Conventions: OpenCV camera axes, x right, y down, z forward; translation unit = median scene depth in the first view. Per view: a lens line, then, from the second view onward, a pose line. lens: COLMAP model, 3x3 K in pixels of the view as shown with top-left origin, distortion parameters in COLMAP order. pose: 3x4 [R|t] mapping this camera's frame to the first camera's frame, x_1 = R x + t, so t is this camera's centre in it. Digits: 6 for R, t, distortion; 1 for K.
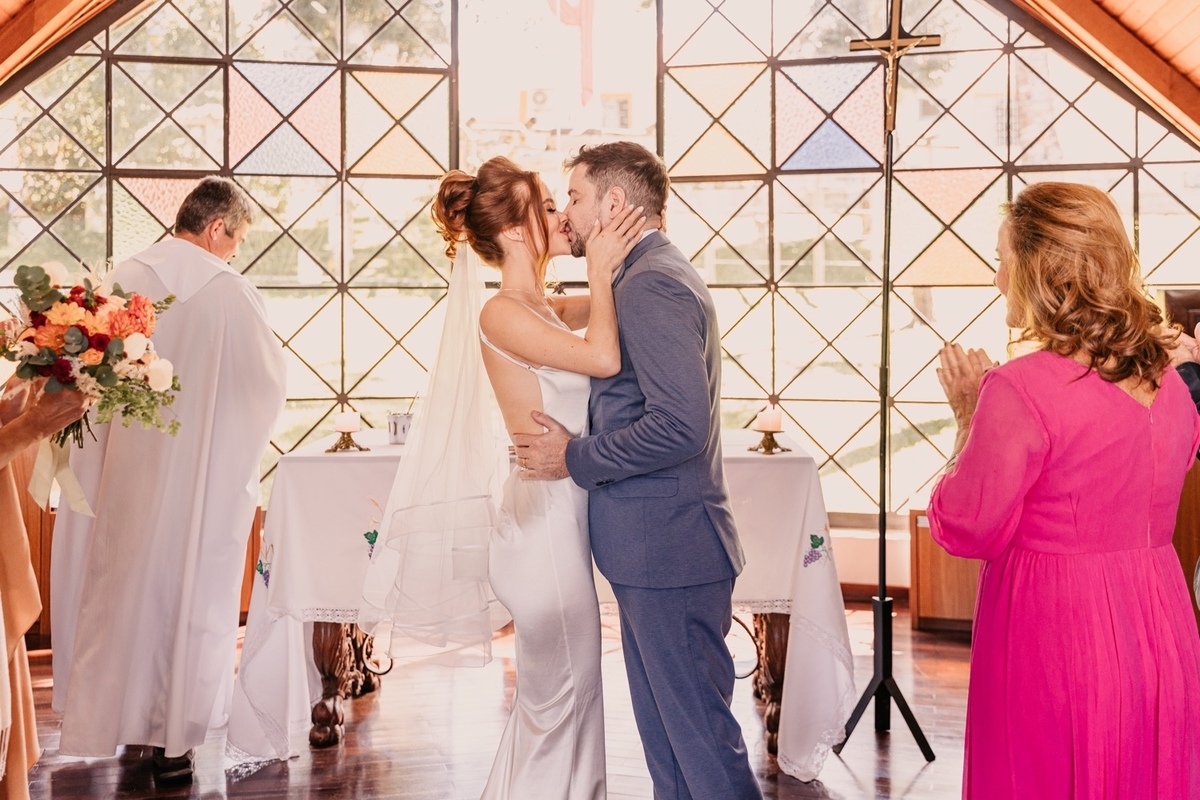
lens RADIAL K [[1316.5, 0, 580.9], [0, 1316.5, 254.7], [0, 0, 1]] dist [0.017929, -0.022233]
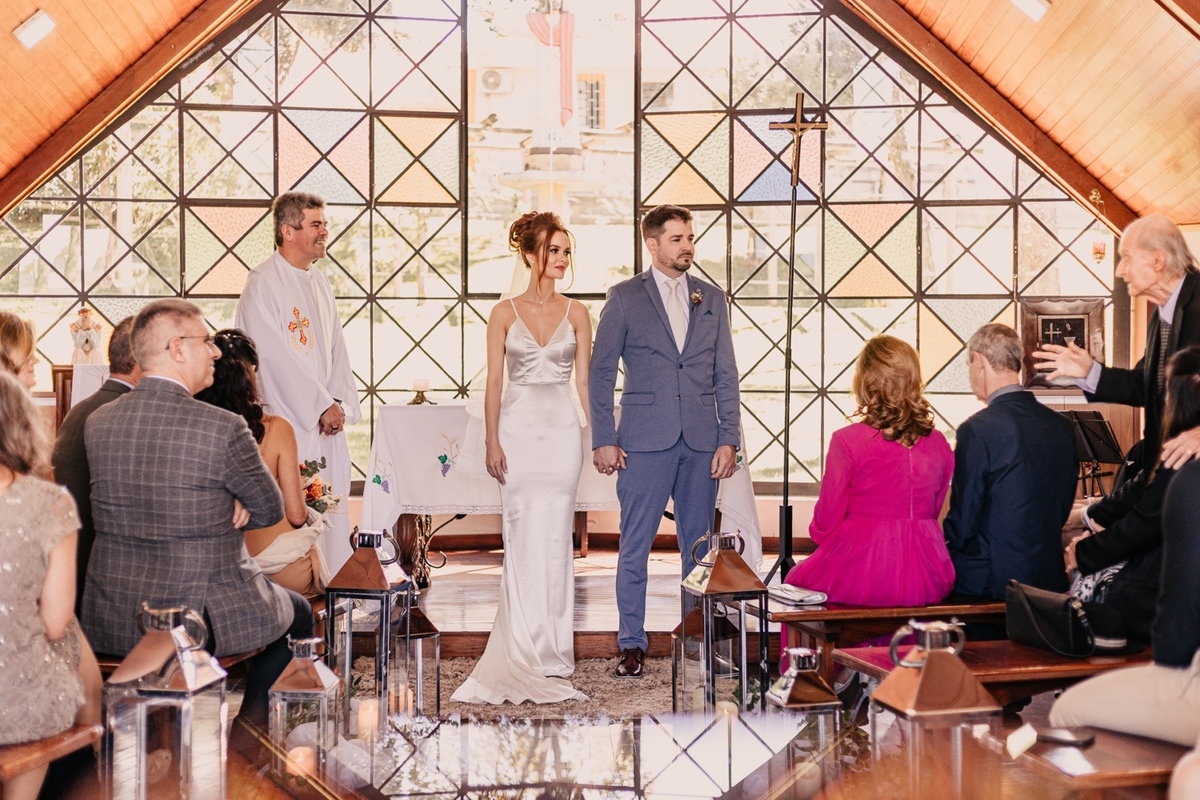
lens RADIAL K [[1859.5, 0, 598.3], [0, 1859.5, 351.2], [0, 0, 1]] dist [-0.059585, 0.083788]
pose [[0.999262, 0.002526, 0.038338, -0.041148], [-0.004117, 0.999132, 0.041458, 0.002605], [-0.038200, -0.041585, 0.998404, -0.717072]]
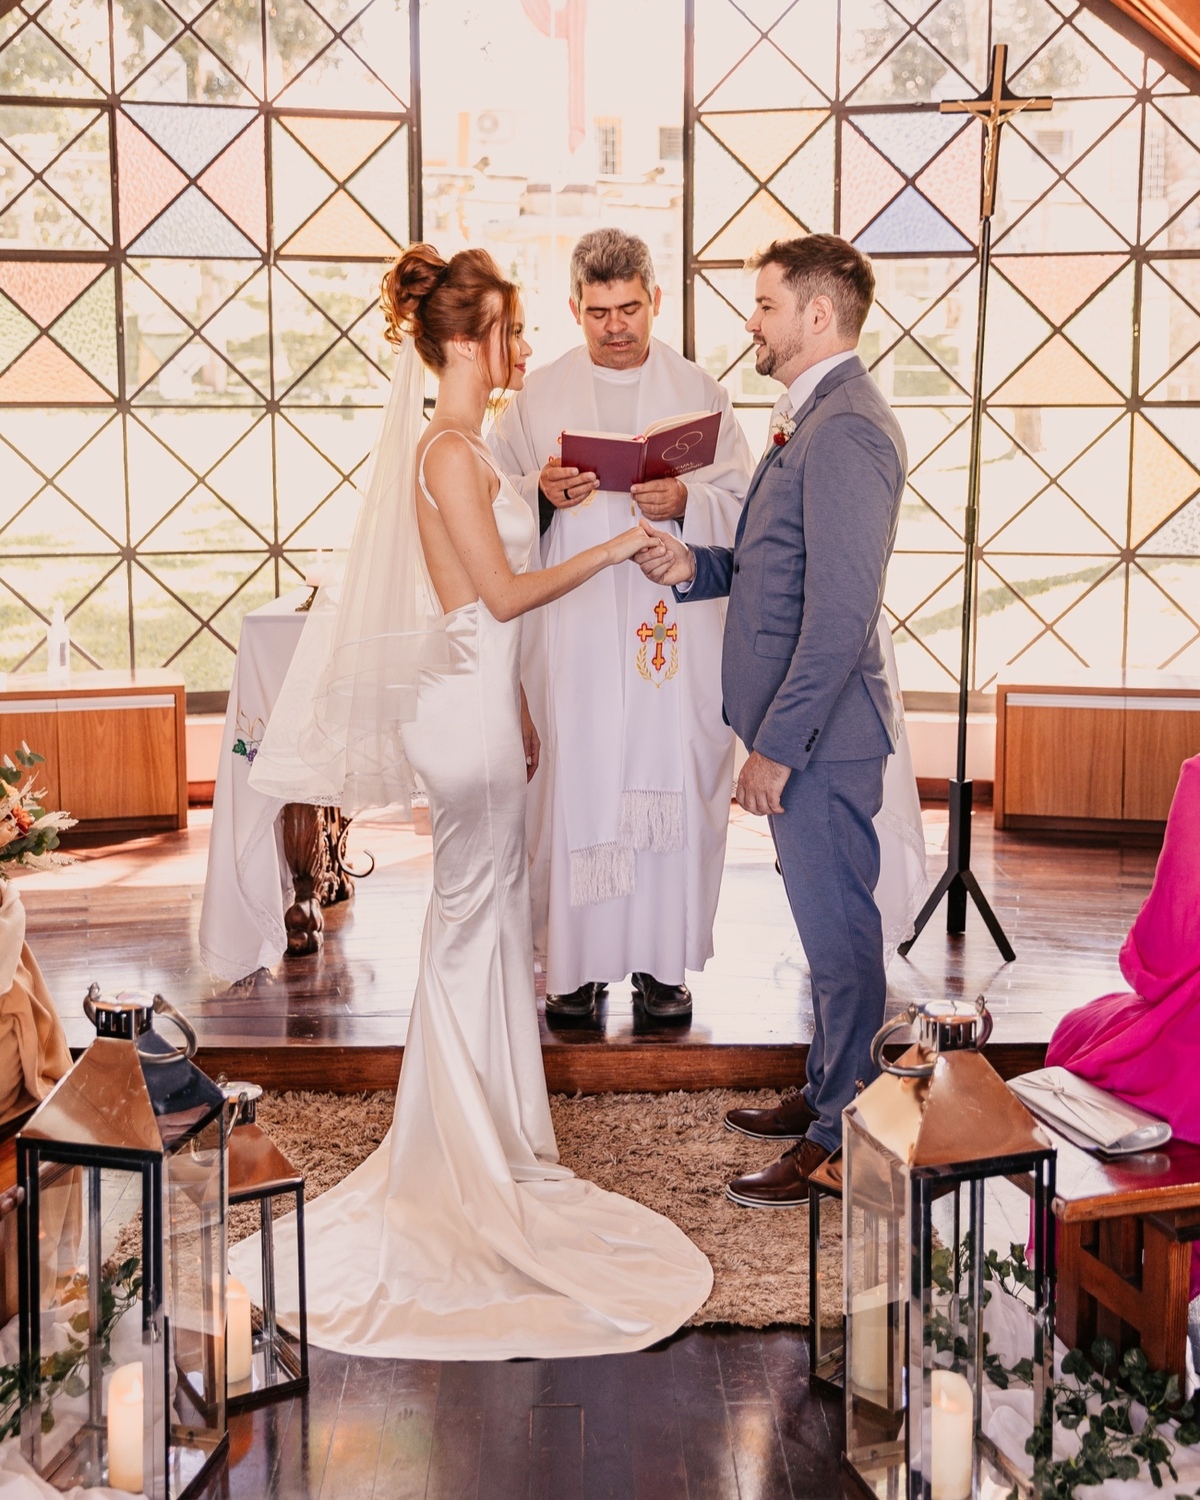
lens RADIAL K [[1911.2, 0, 608.0], [0, 1911.2, 635.1], [0, 0, 1]] dist [-0.016581, -0.009752]
pose [[0.999305, -0.002855, 0.037176, -0.029155], [-0.002654, 0.989089, 0.147297, -0.007994], [-0.037191, -0.147293, 0.988393, -0.128535]]
